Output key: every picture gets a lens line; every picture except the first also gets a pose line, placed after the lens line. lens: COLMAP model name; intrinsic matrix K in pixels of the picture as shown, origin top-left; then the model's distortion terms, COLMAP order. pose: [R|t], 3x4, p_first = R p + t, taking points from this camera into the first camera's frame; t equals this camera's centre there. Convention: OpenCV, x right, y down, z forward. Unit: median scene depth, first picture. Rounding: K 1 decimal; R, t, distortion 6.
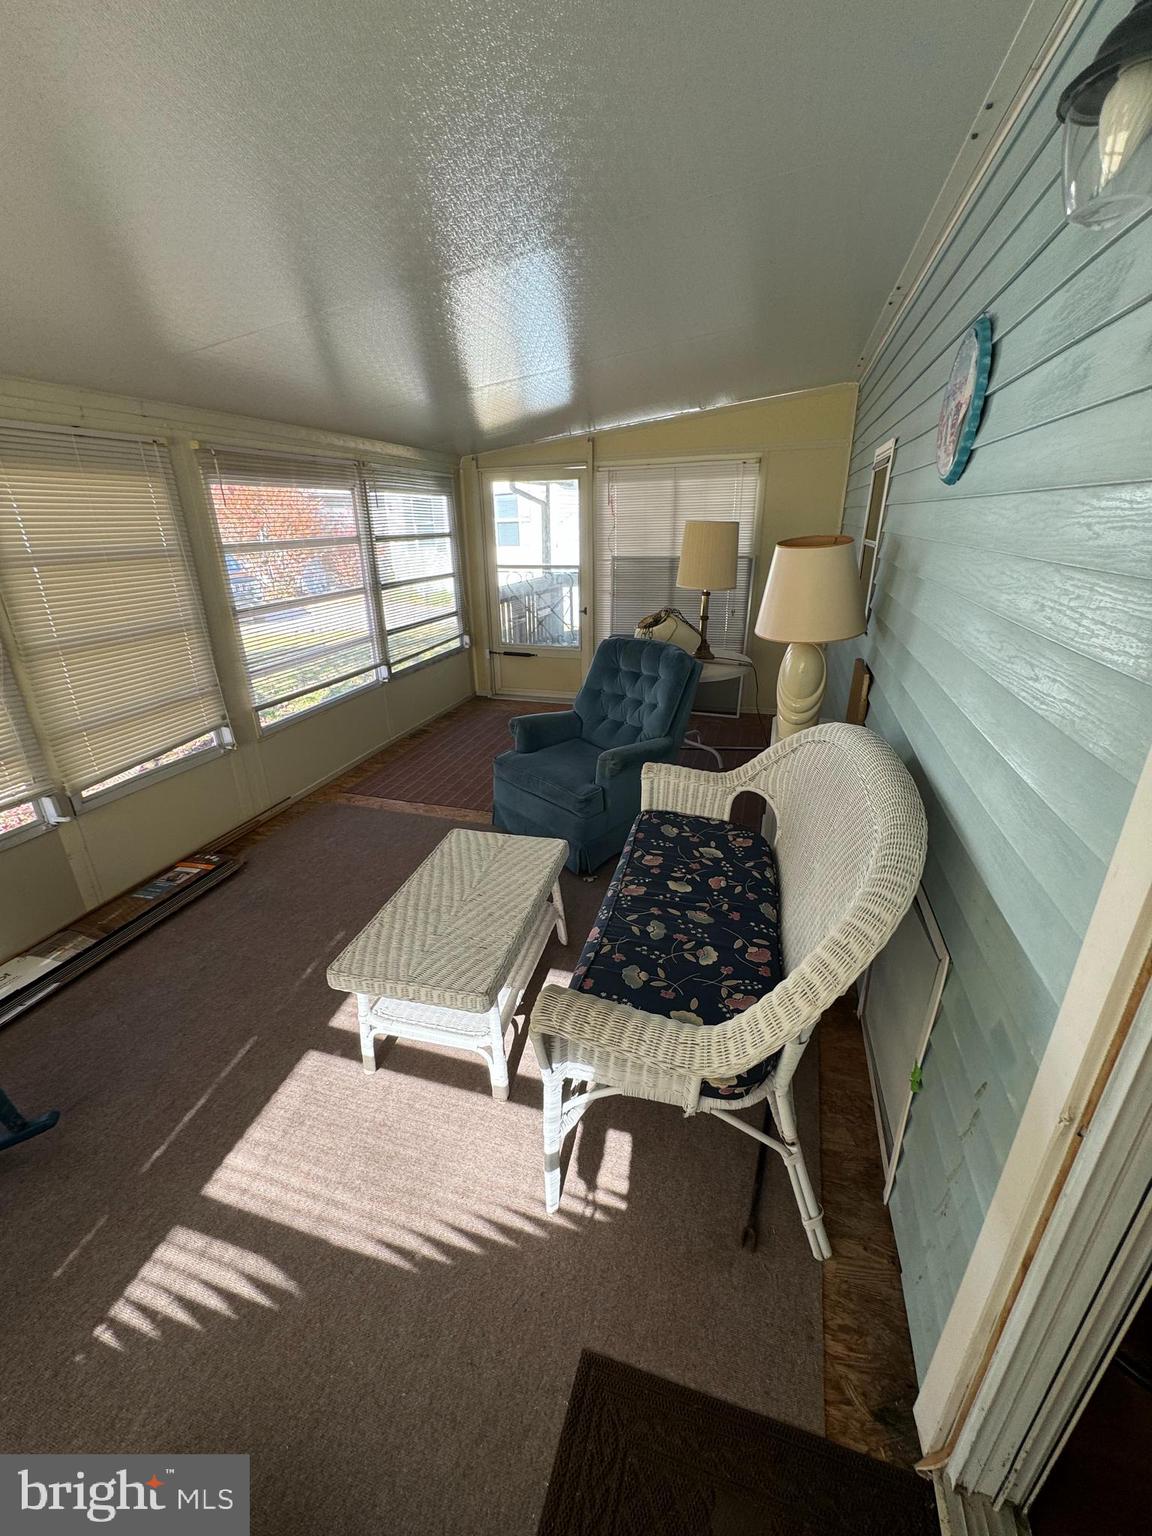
lens RADIAL K [[617.9, 0, 576.2], [0, 617.9, 772.2], [0, 0, 1]] dist [0.000875, 0.000166]
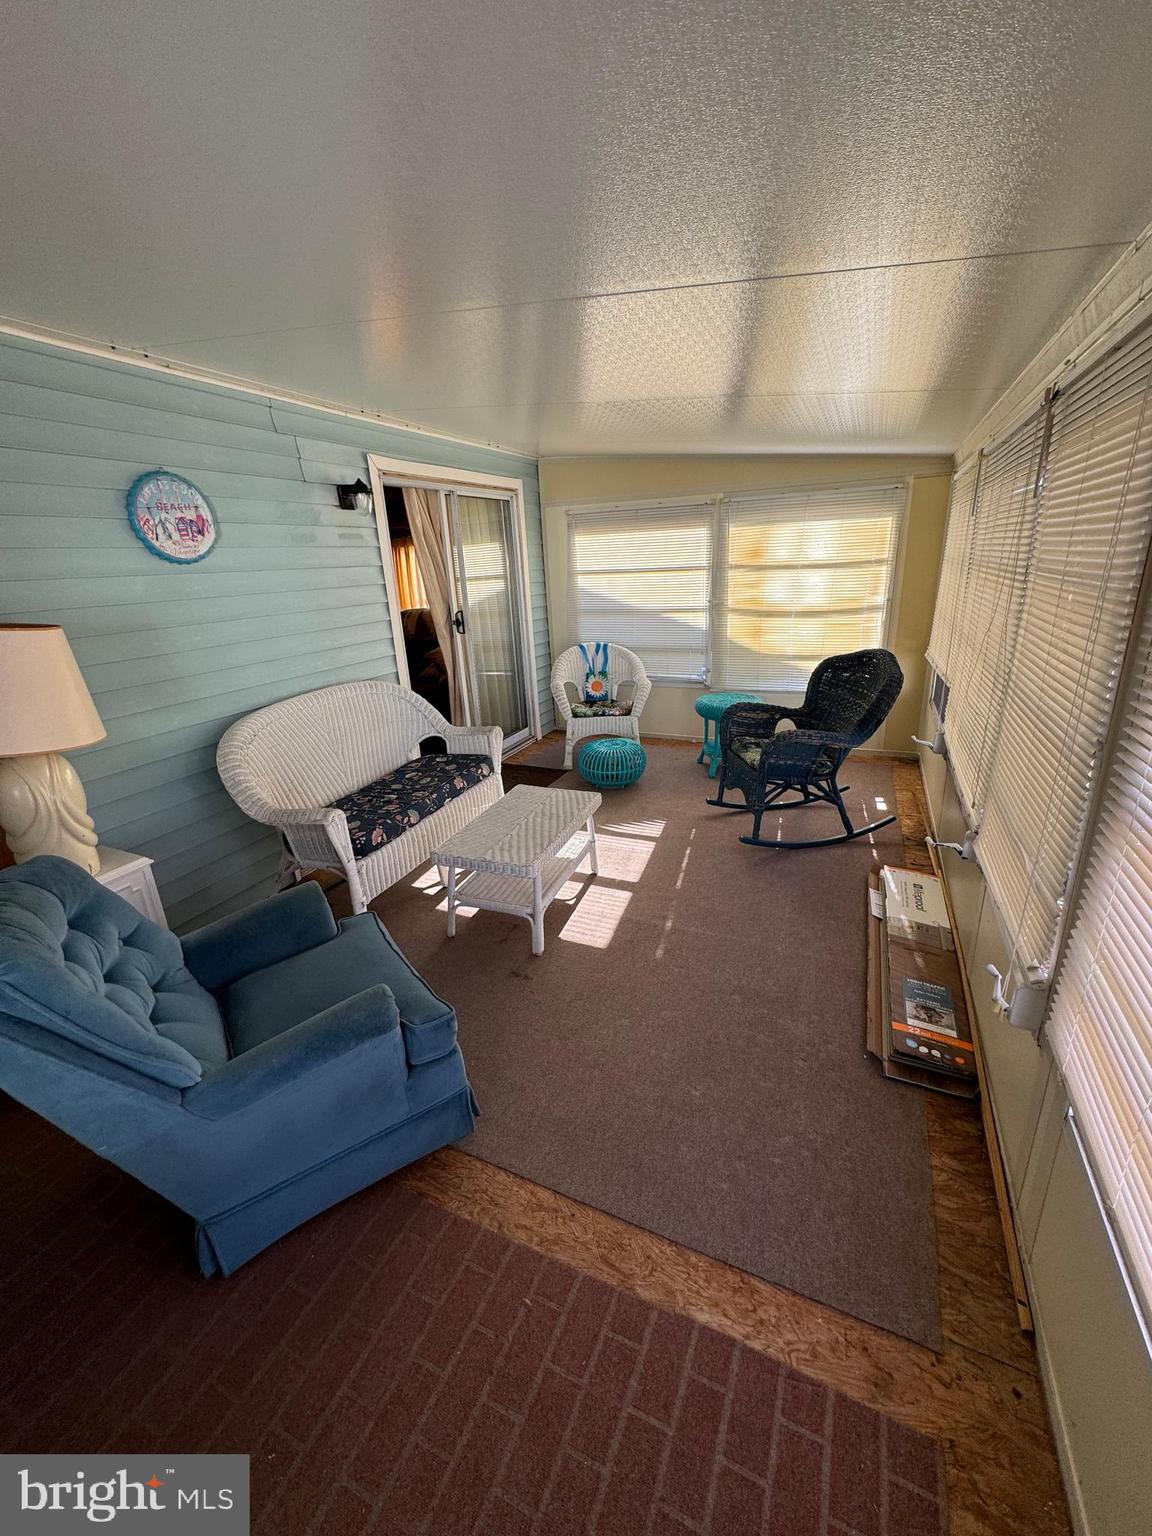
lens RADIAL K [[617.9, 0, 576.2], [0, 617.9, 772.2], [0, 0, 1]] dist [0.000875, 0.000166]
pose [[-0.989732, 0.024966, 0.140736, -0.554330], [0.111234, 0.752865, 0.648707, -0.877168], [-0.089760, 0.657701, -0.747912, 2.201903]]
